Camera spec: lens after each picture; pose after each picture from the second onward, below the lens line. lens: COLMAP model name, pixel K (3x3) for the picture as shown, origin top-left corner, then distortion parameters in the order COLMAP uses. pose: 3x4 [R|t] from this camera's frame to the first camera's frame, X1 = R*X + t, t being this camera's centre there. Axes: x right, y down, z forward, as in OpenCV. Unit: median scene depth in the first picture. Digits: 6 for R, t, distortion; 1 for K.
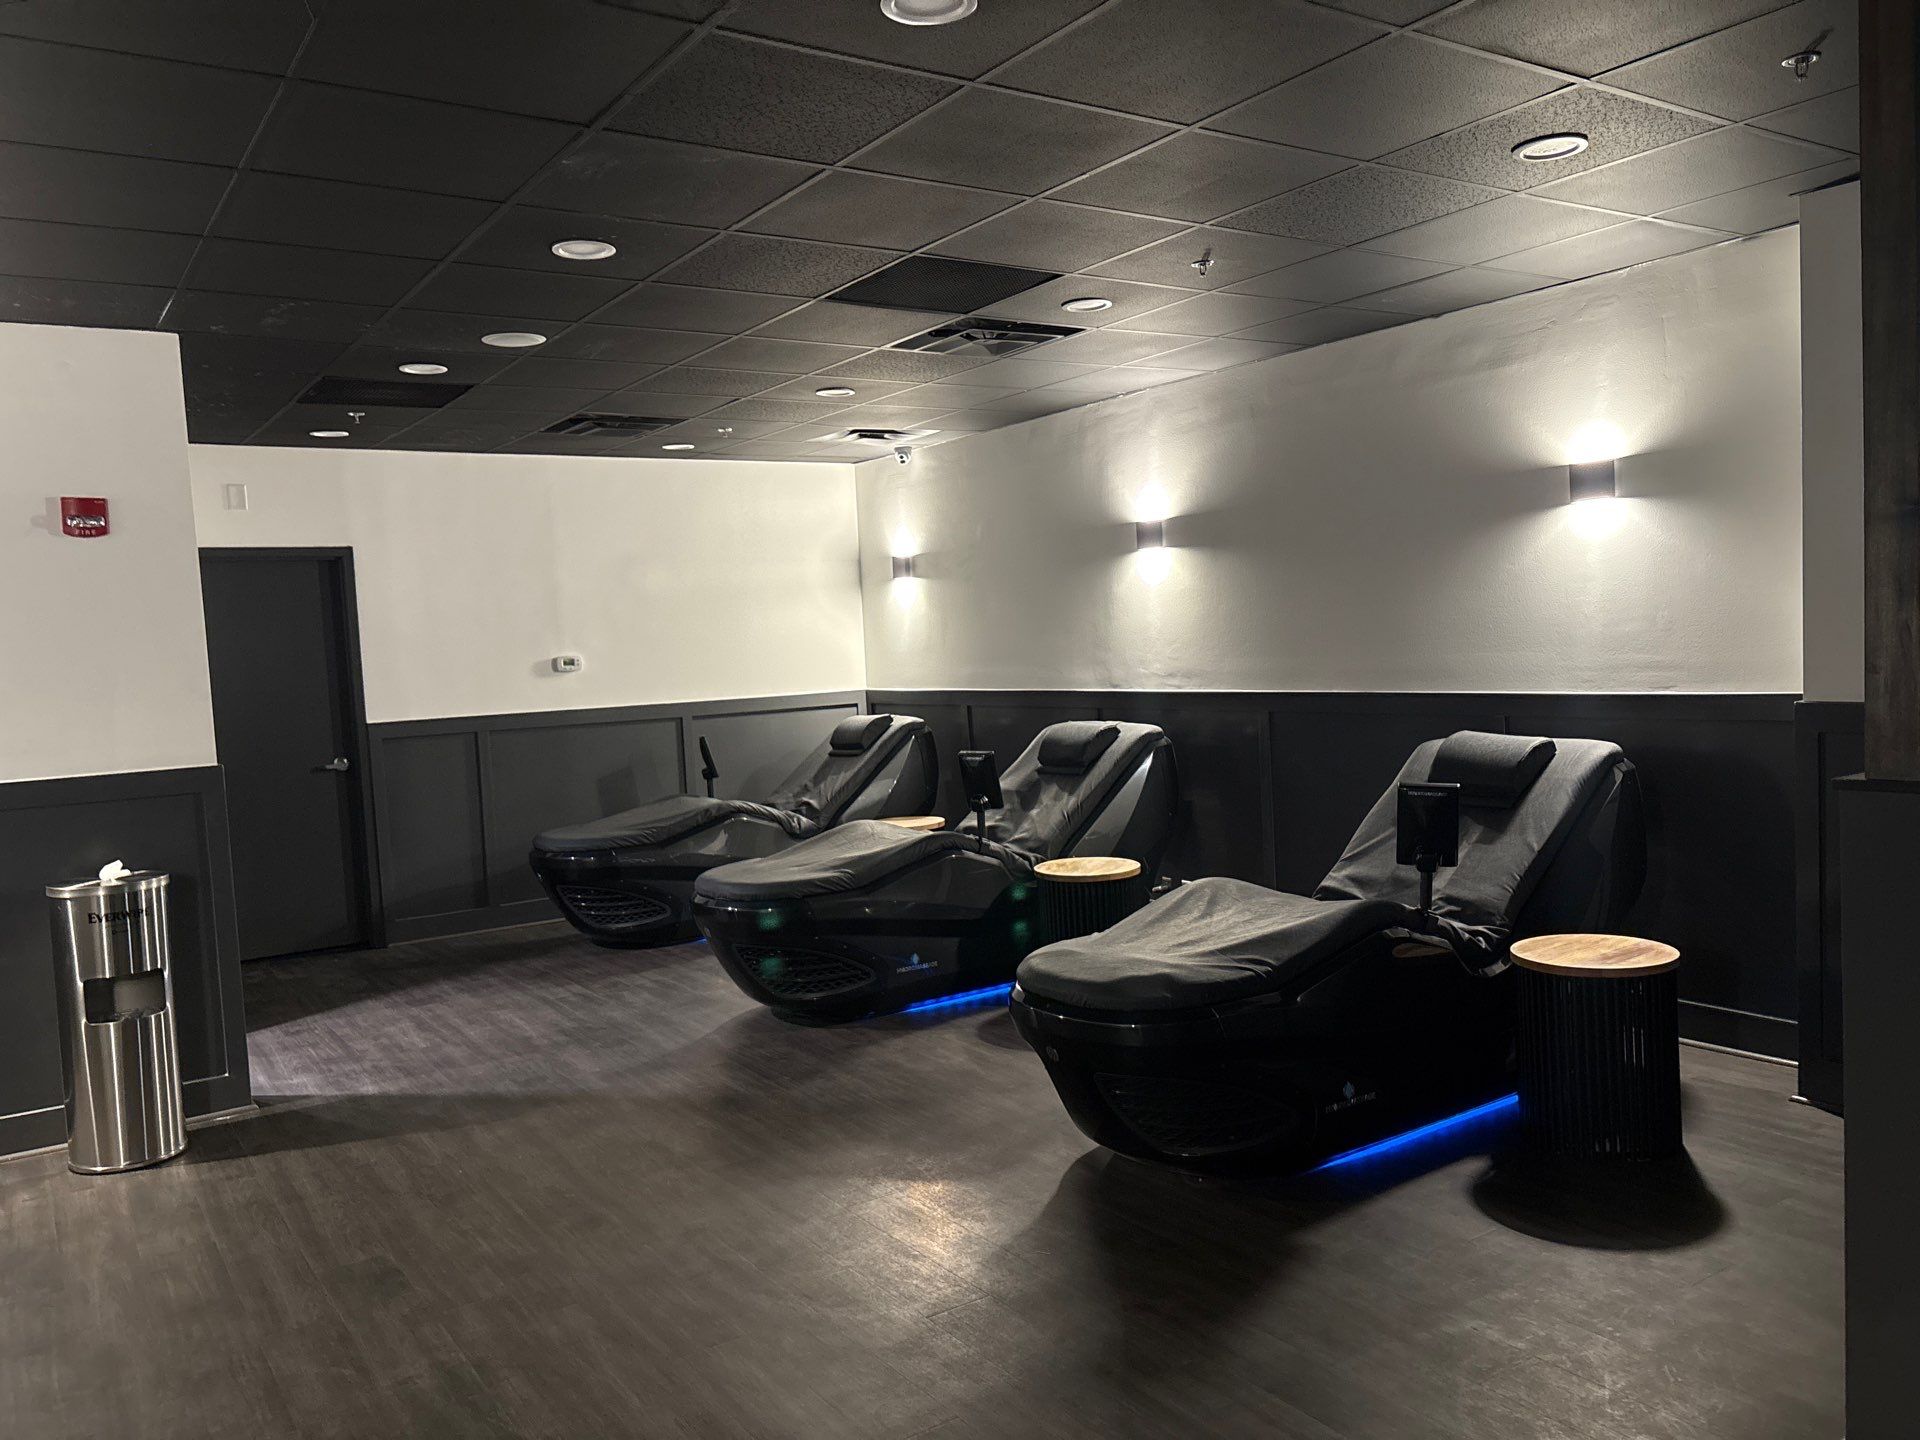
lens RADIAL K [[1462.7, 0, 956.5], [0, 1462.7, 726.6], [0, 0, 1]] dist [0.048985, -0.048522]
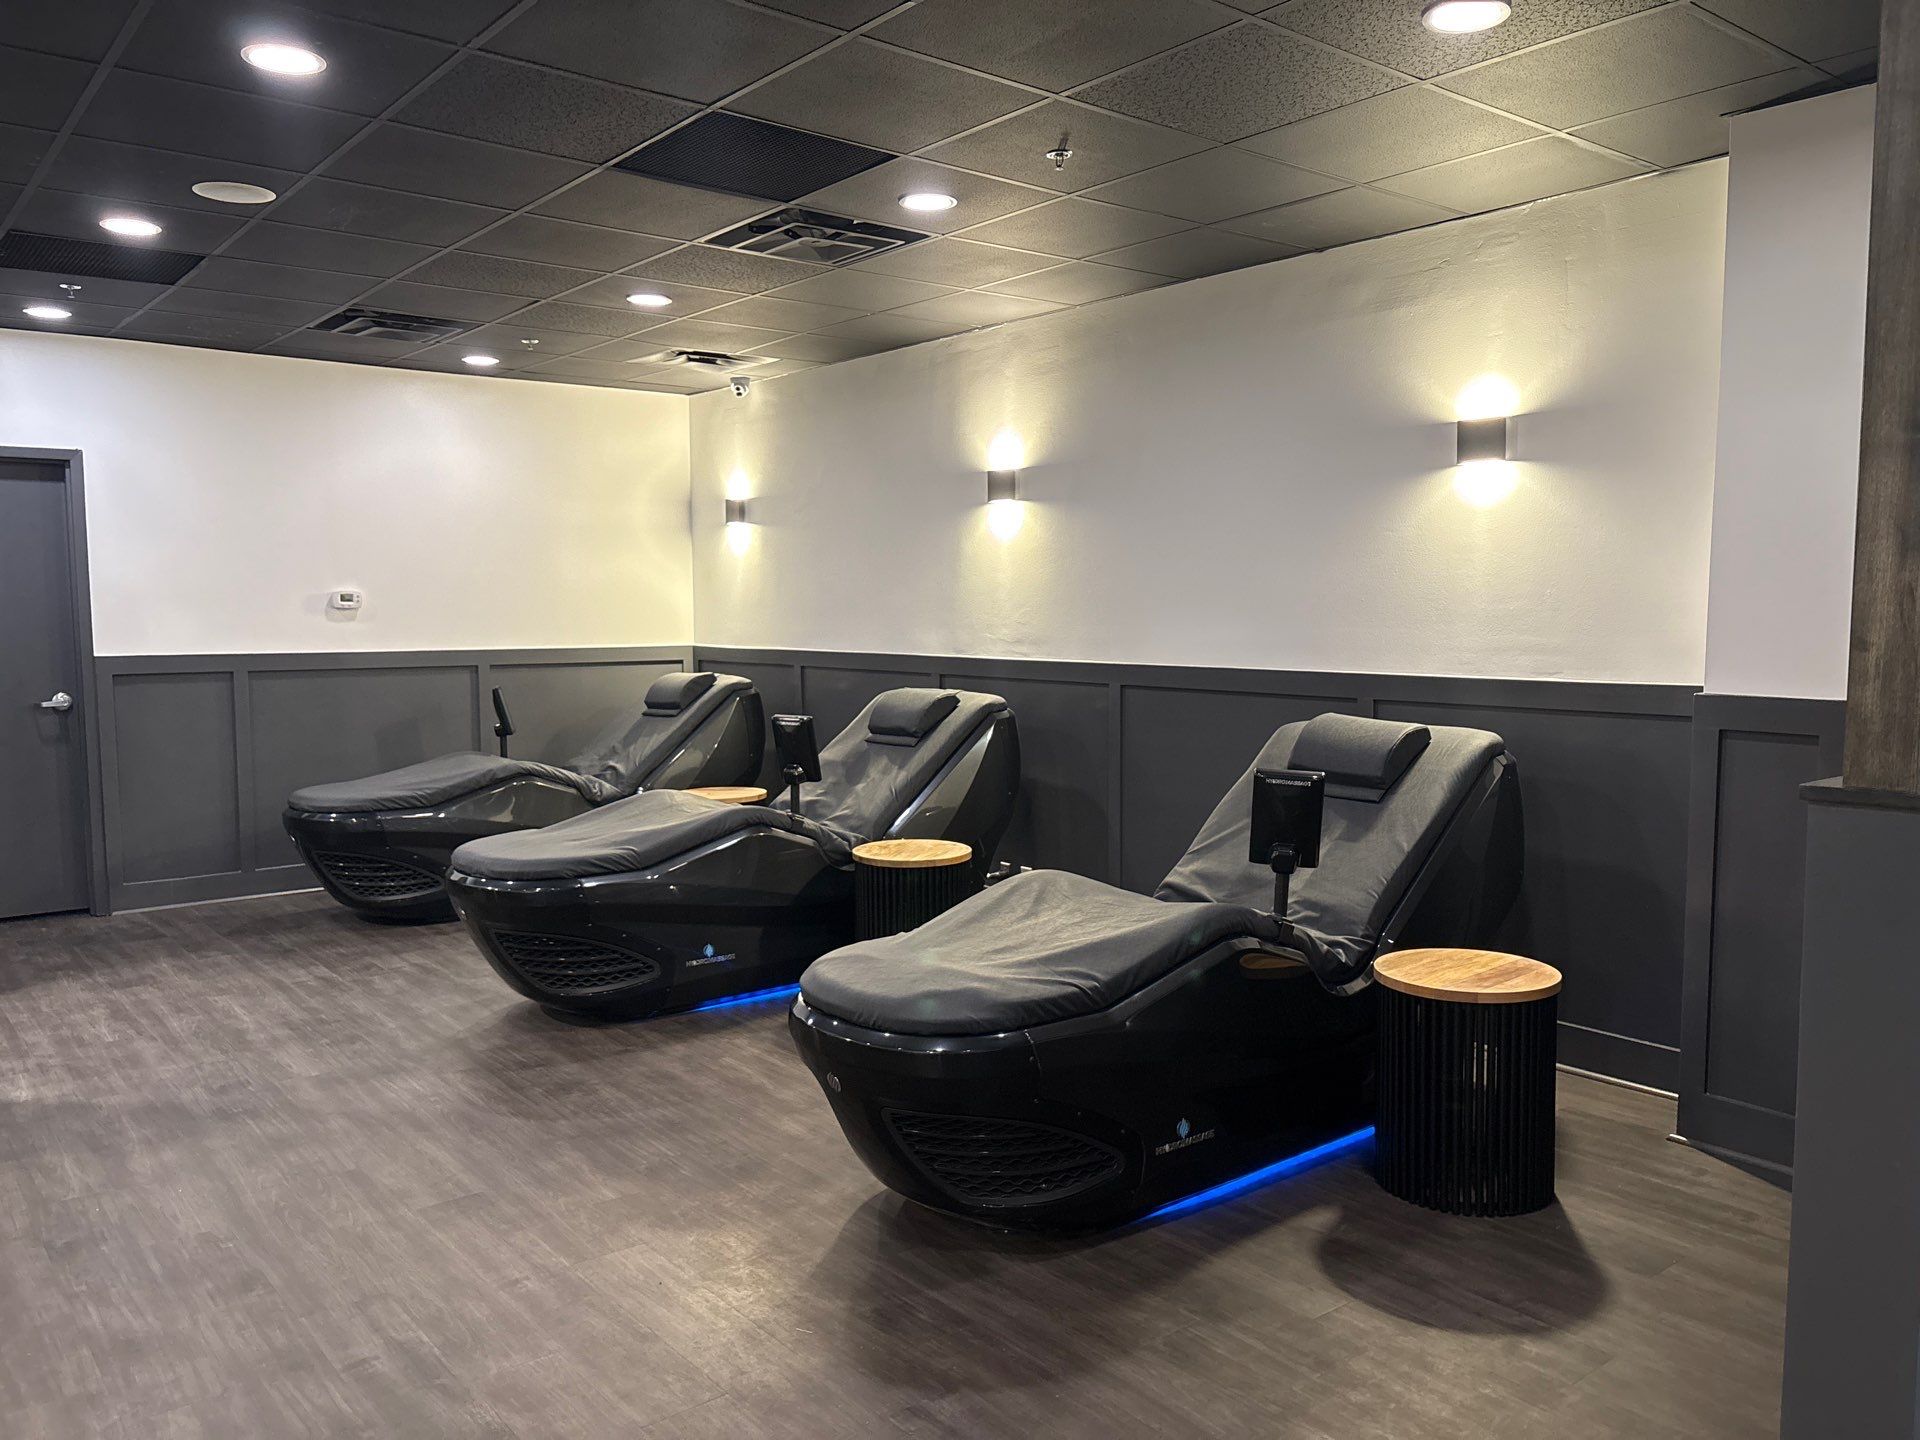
lens RADIAL K [[1468.0, 0, 961.8], [0, 1468.0, 721.8], [0, 0, 1]] dist [0.035881, -0.020918]
pose [[0.994942, 0.039308, 0.092440, 0.038227], [-0.040804, 0.999064, 0.014347, 0.004302], [-0.091789, -0.018047, 0.995615, 0.125578]]
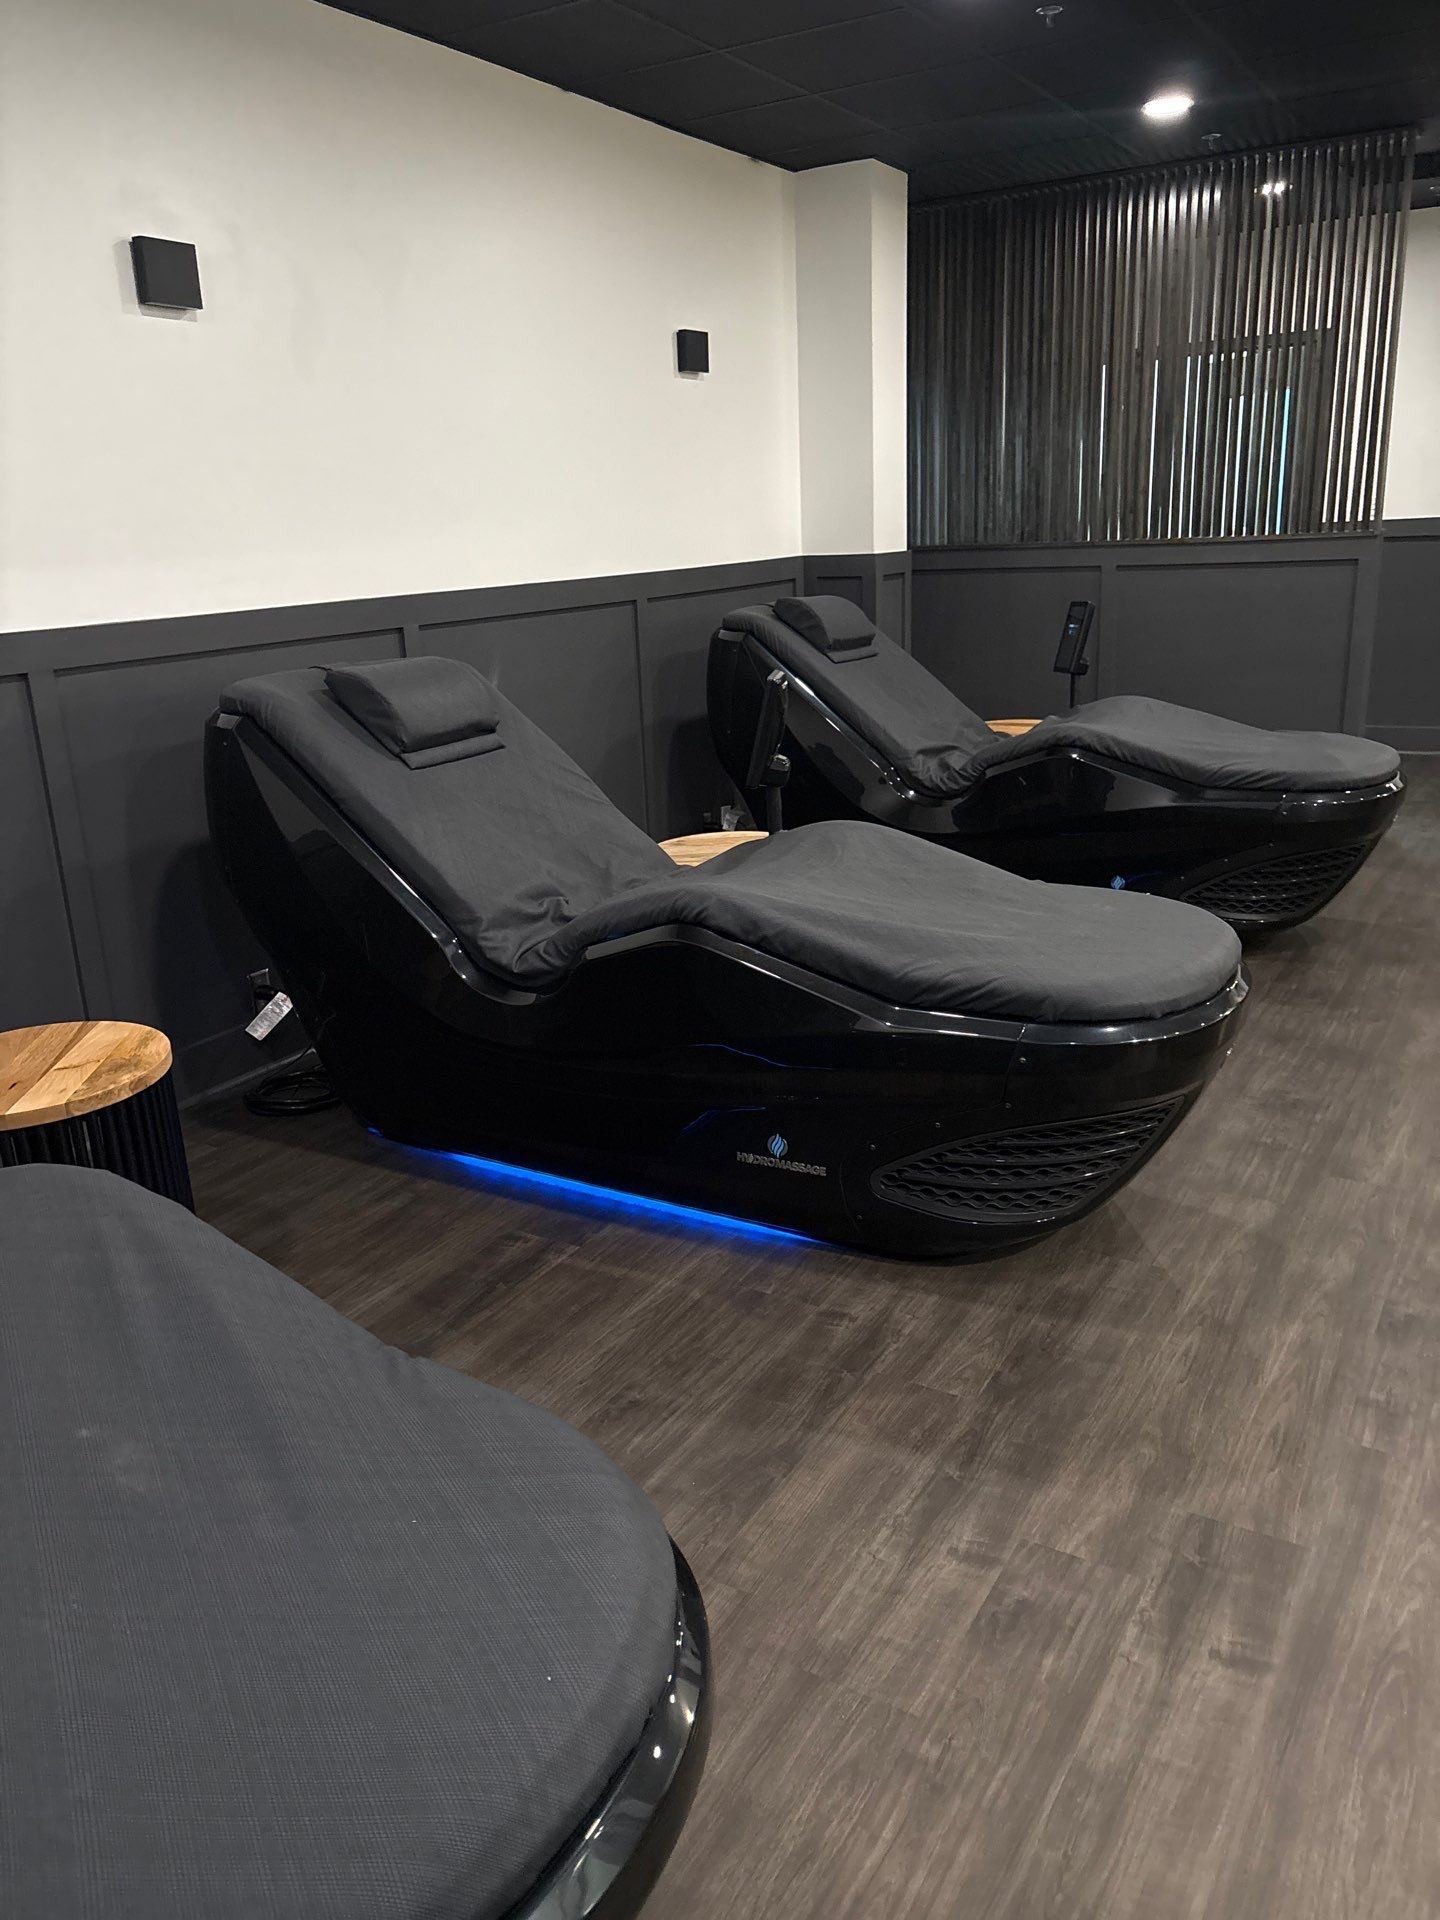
lens RADIAL K [[1462.7, 0, 710.0], [0, 1462.7, 948.6], [0, 0, 1]] dist [0.048985, -0.048522]
pose [[-0.425878, -0.178525, 0.886993, -0.539466], [0.133492, 0.957214, 0.256752, -0.033952], [-0.894879, 0.227751, -0.383824, 1.403461]]
